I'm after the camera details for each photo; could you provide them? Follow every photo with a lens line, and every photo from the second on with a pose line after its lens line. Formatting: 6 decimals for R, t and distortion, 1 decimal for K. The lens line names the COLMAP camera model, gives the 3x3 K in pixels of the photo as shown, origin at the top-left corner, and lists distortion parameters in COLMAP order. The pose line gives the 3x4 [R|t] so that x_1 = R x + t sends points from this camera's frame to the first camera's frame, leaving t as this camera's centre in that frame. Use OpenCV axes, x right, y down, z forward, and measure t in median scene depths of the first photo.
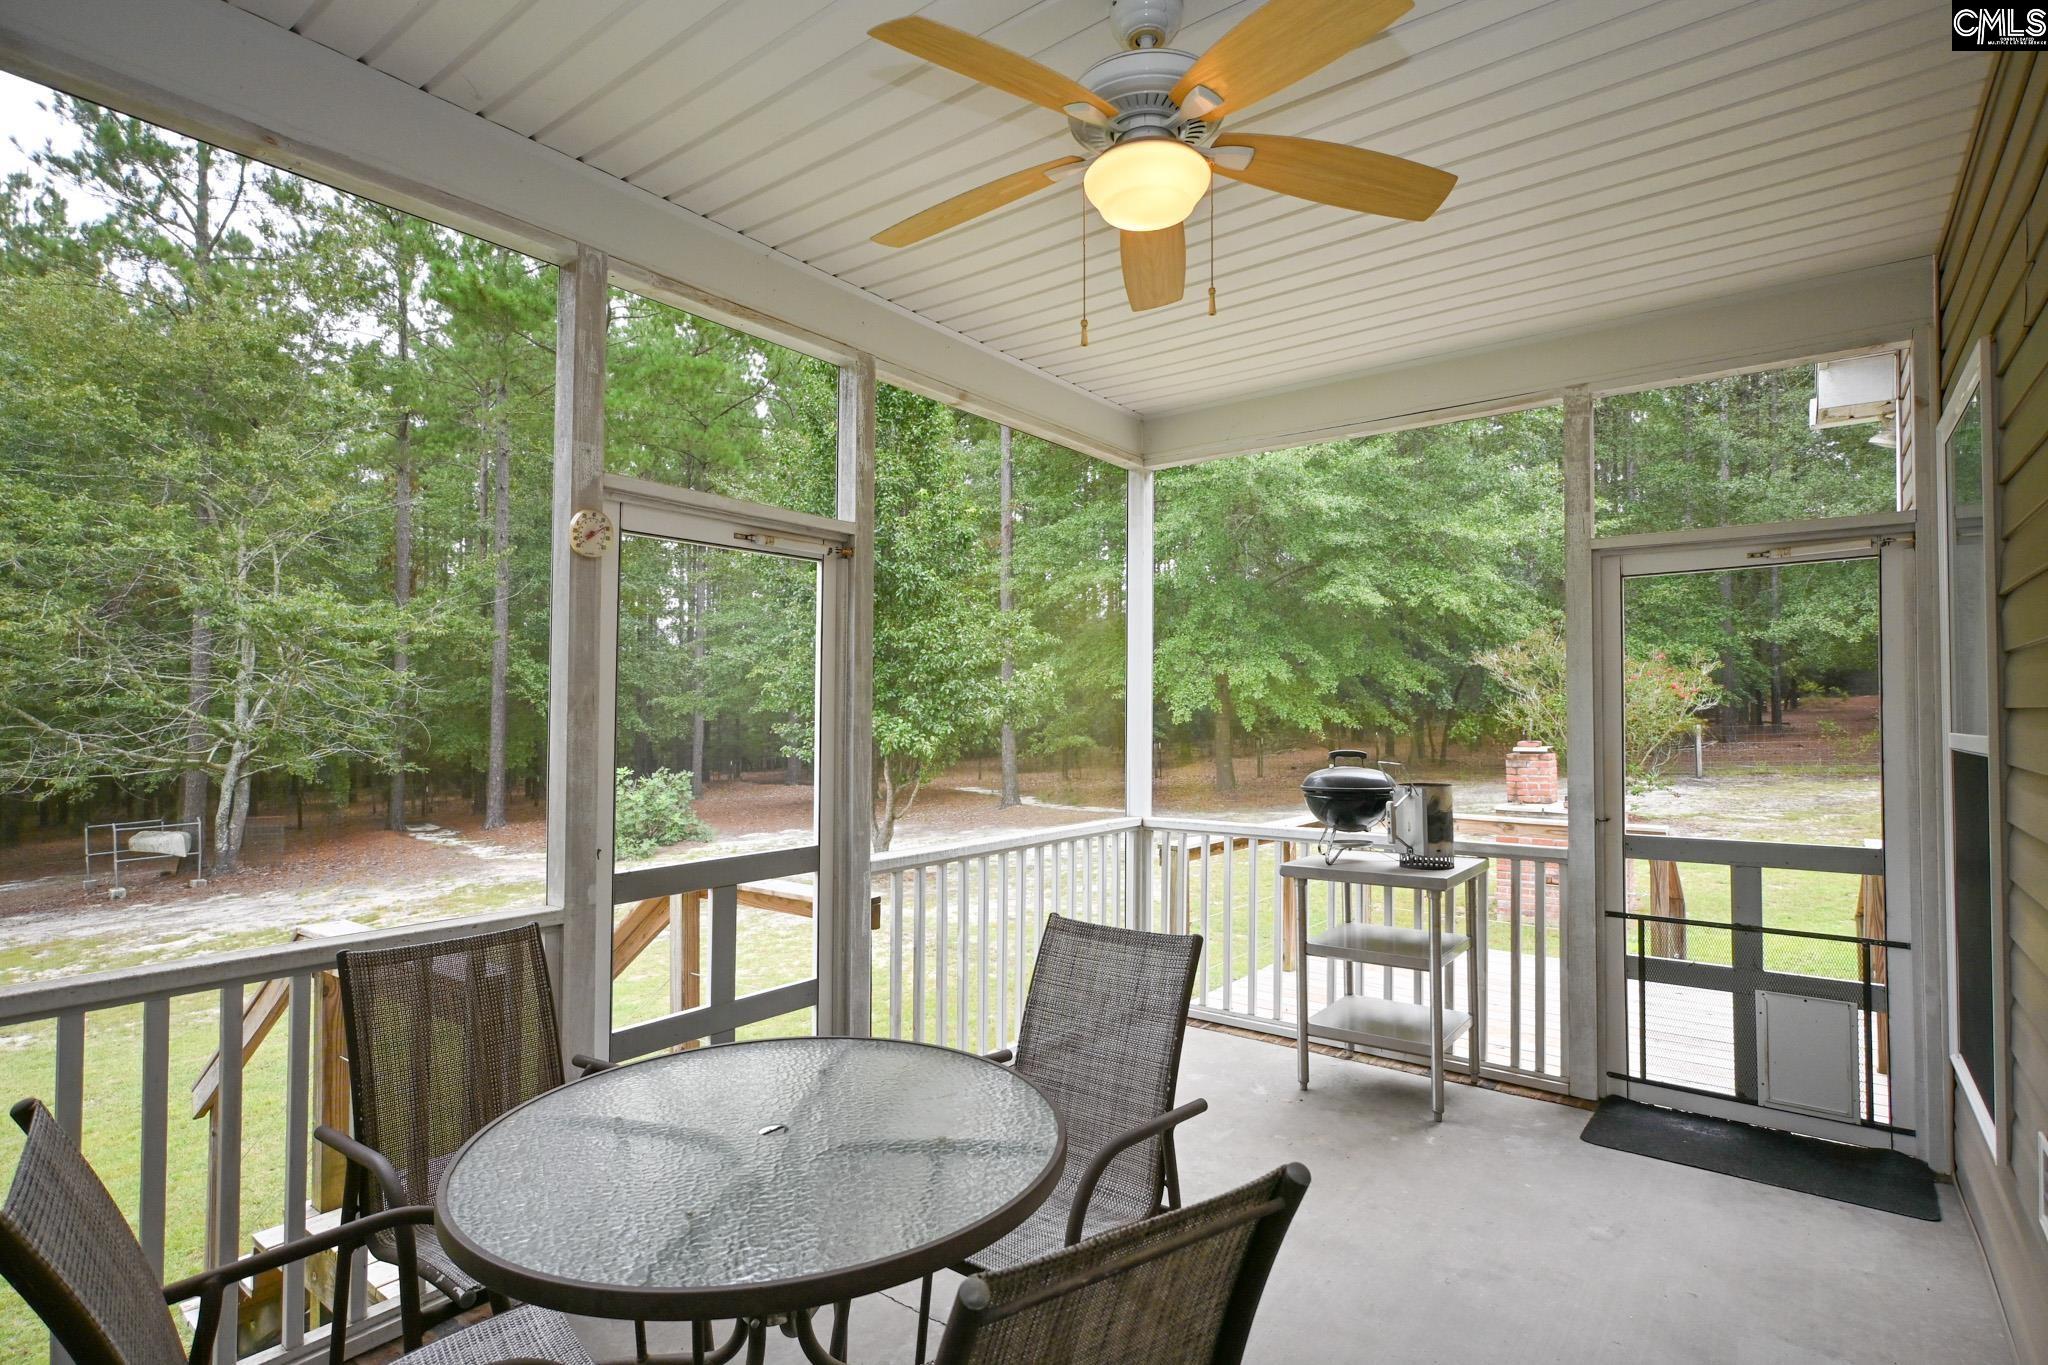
lens RADIAL K [[1005.2, 0, 1032.6], [0, 1005.2, 686.2], [0, 0, 1]] dist [-0.003221, 0.000047]
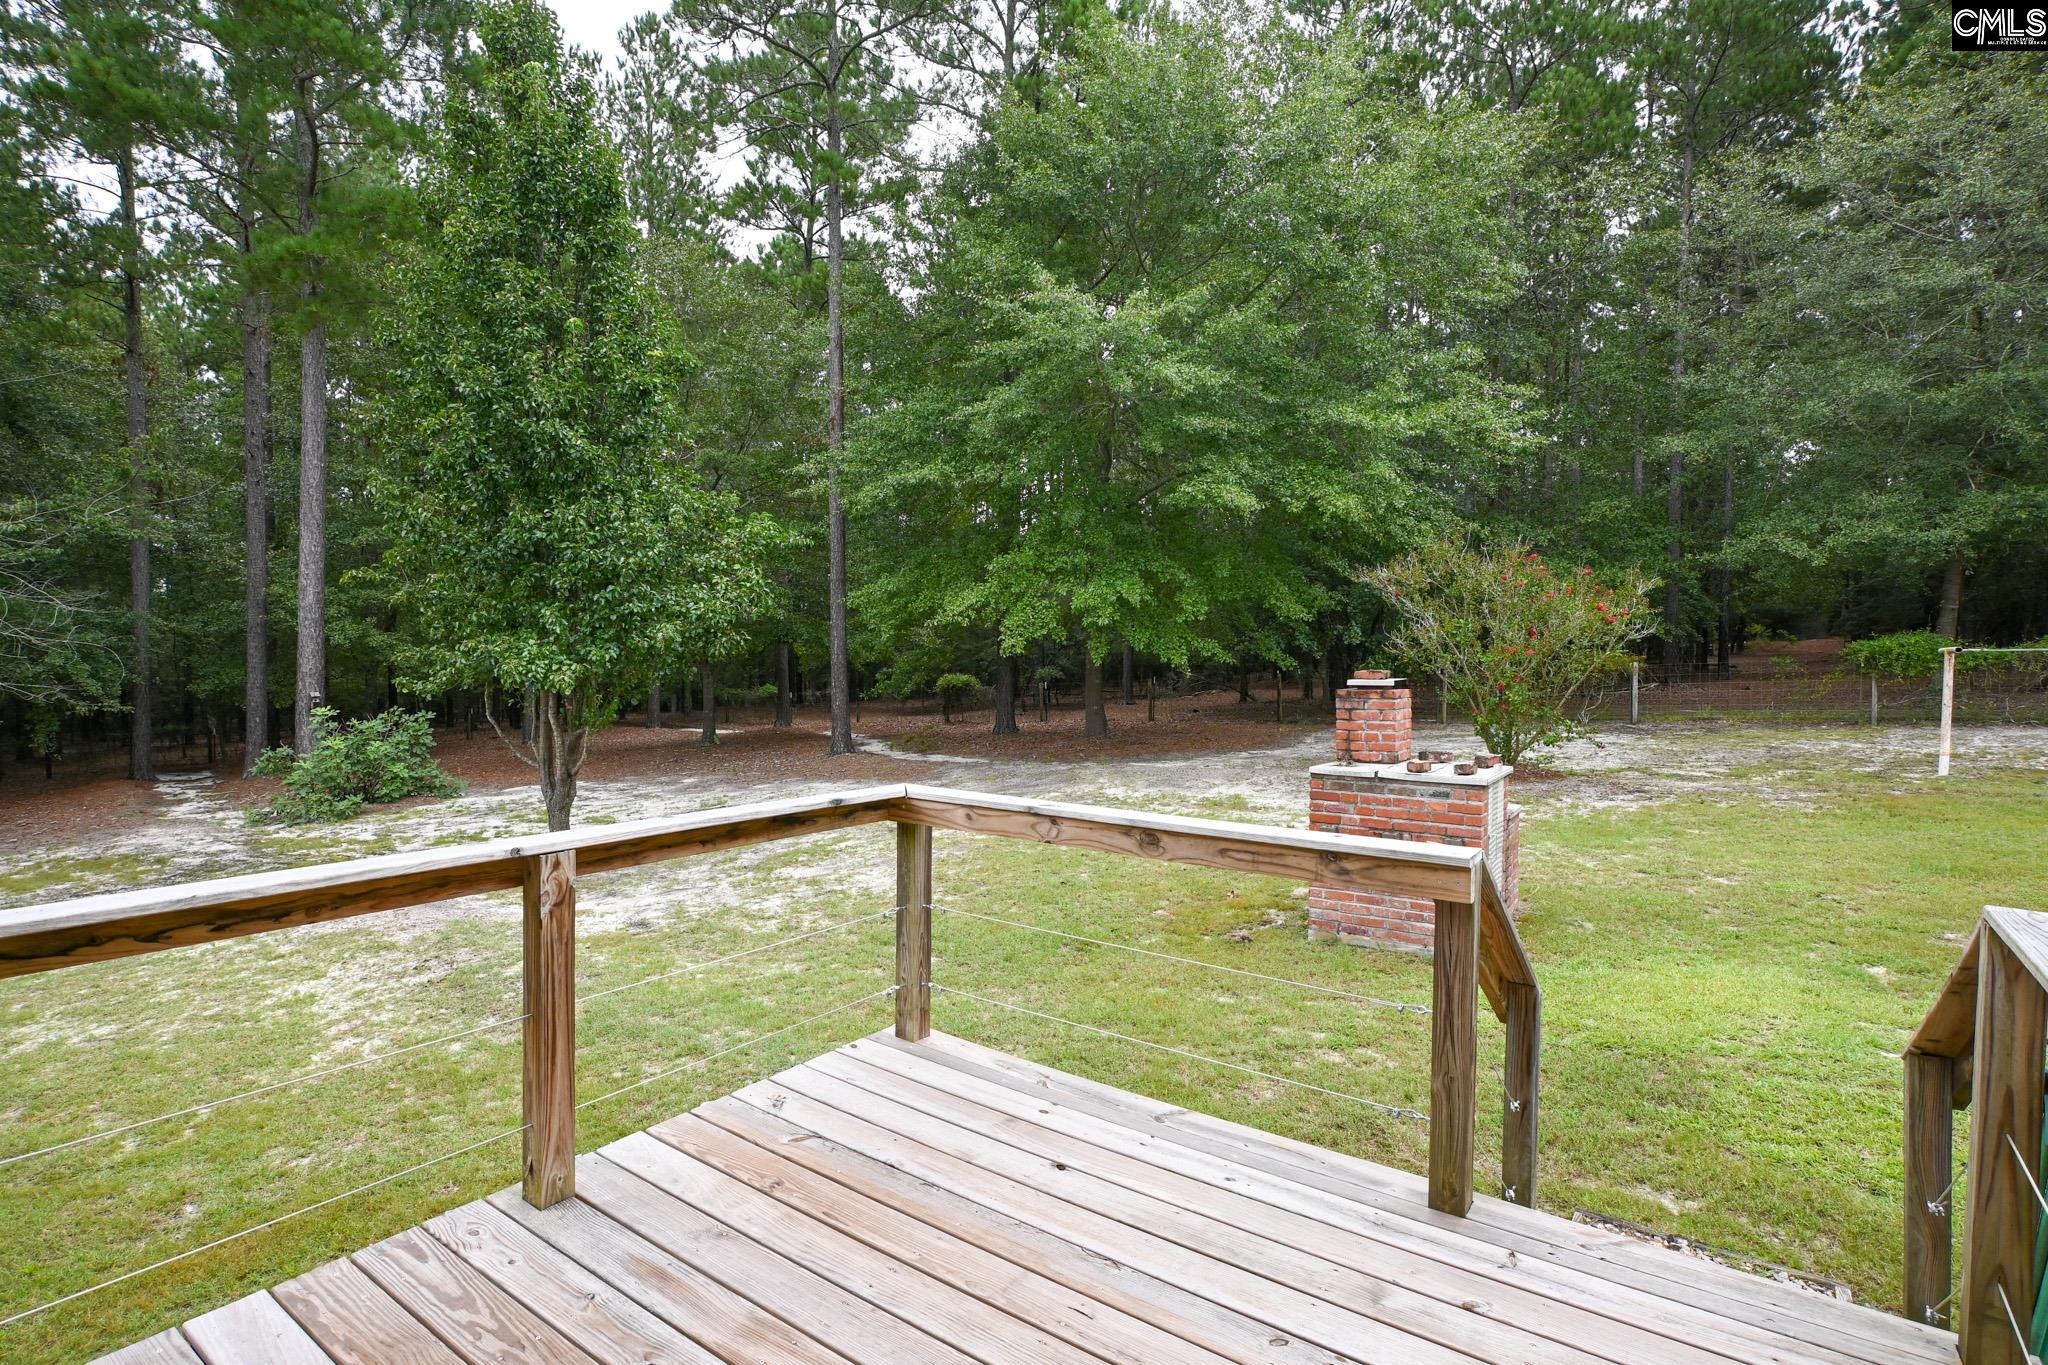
lens RADIAL K [[1005.2, 0, 1032.6], [0, 1005.2, 686.2], [0, 0, 1]] dist [-0.003221, 0.000047]
pose [[0.999310, 0.004799, 0.036819, 0.132044], [-0.006877, 0.998378, 0.056515, 0.015526], [-0.036488, -0.056729, 0.997723, 0.182443]]
